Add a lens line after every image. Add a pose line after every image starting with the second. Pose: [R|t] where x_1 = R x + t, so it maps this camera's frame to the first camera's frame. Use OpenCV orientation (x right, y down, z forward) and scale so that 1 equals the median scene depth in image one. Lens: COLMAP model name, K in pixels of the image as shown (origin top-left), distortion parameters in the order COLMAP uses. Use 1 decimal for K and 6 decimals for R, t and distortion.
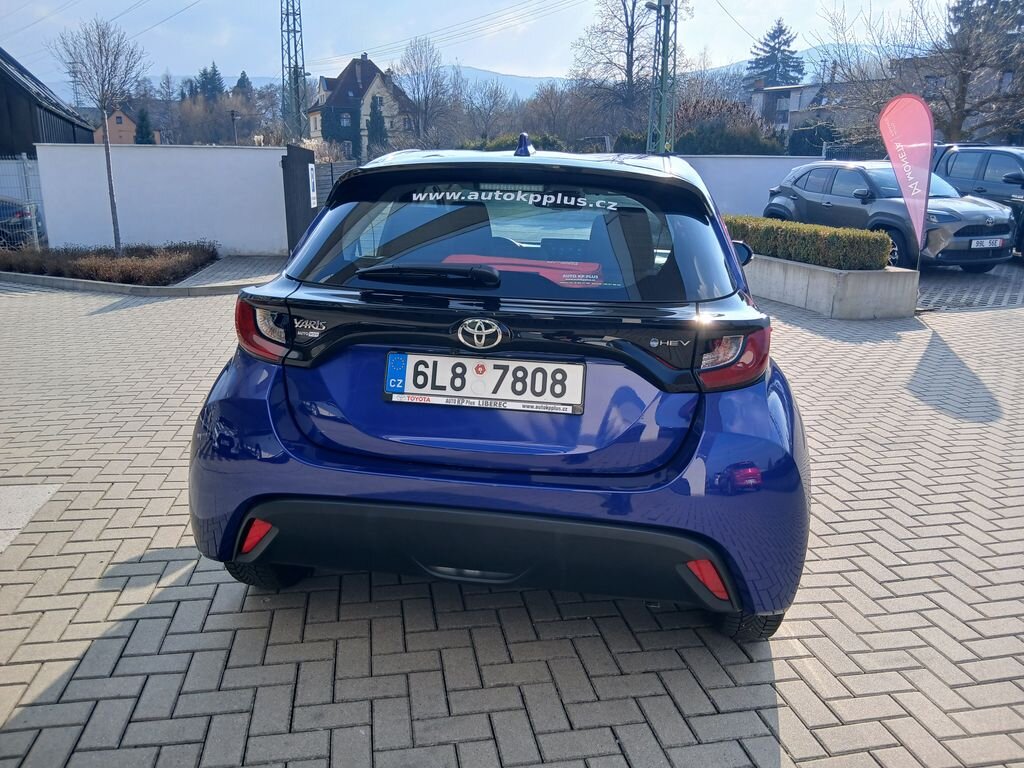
lens RADIAL K [[772.2, 0, 512.0], [0, 772.2, 384.0], [0, 0, 1]] dist [0.083056, -0.135971]
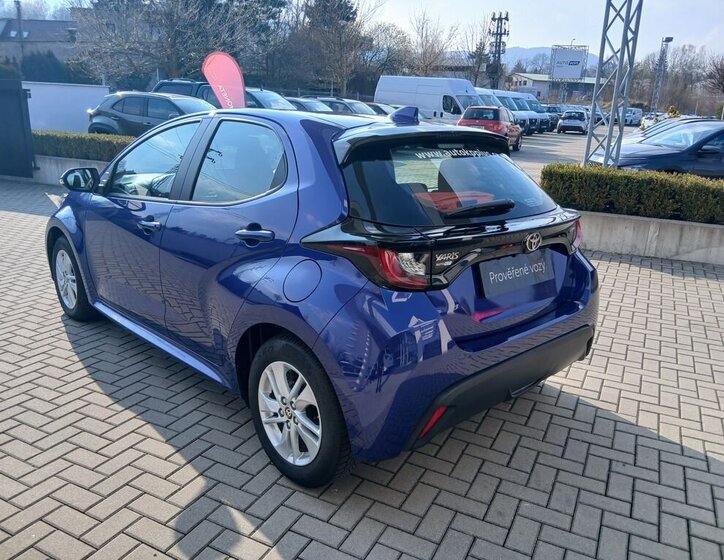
lens RADIAL K [[564.6, 0, 362.0], [0, 564.6, 280.0], [0, 0, 1]] dist [0.085626, -0.145683]
pose [[0.614339, -0.213387, 0.759640, -0.817734], [0.171293, 0.975845, 0.135591, -0.144011], [-0.770225, 0.046822, 0.636052, 0.355326]]
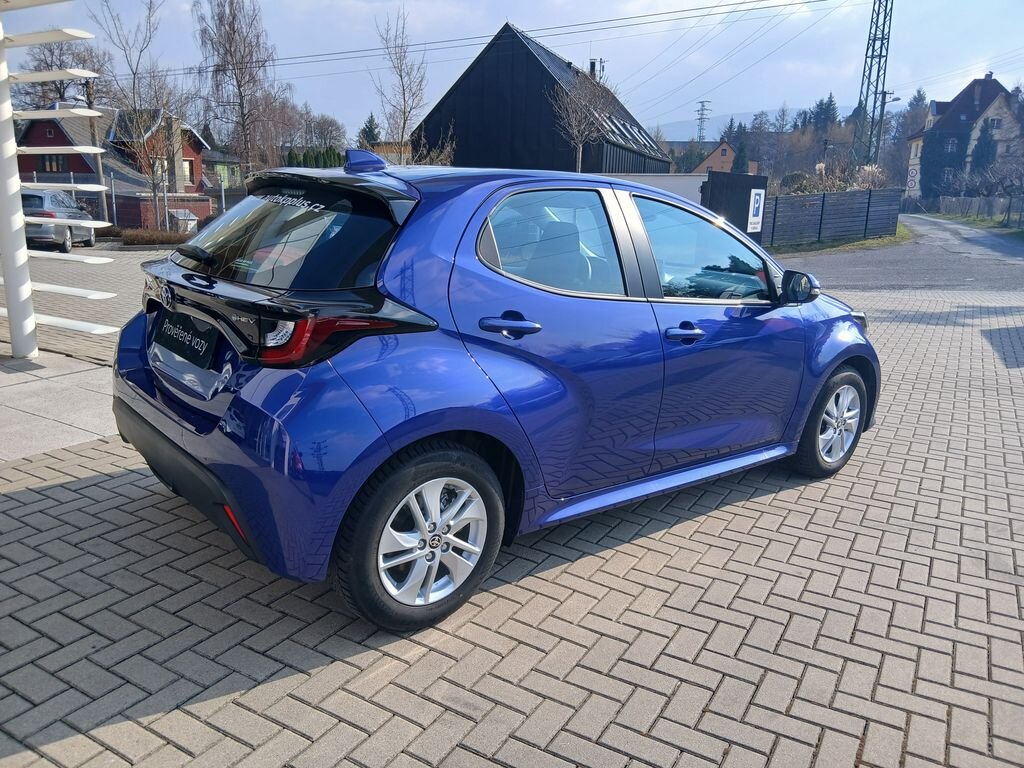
lens RADIAL K [[783.7, 0, 511.0], [0, 783.7, 381.4], [0, 0, 1]] dist [-0.008512, -0.004989]
pose [[0.753004, 0.163558, -0.637365, 0.886861], [-0.187580, 0.981781, 0.030328, -0.049940], [0.630713, 0.096719, 0.769965, 0.237183]]
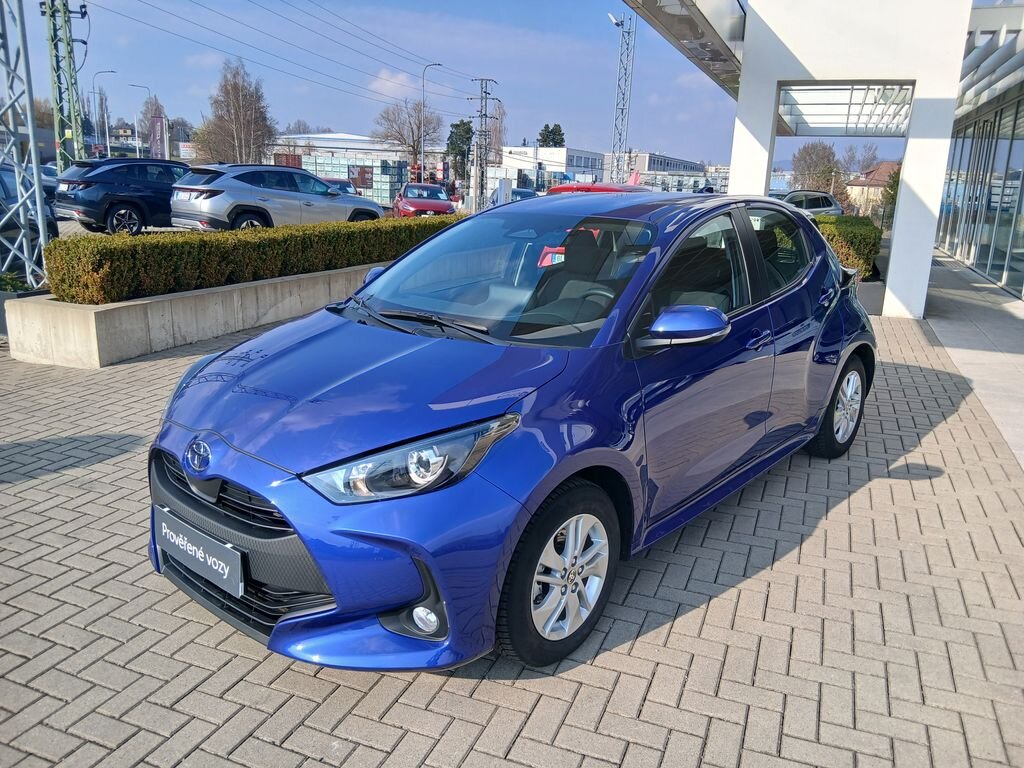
lens RADIAL K [[773.8, 0, 515.1], [0, 773.8, 383.0], [0, 0, 1]] dist [0.114614, -0.191560]
pose [[-0.841106, -0.171262, 0.513041, -0.551456], [0.096918, 0.885470, 0.454478, -0.697641], [-0.532117, 0.431987, -0.728175, 2.451696]]
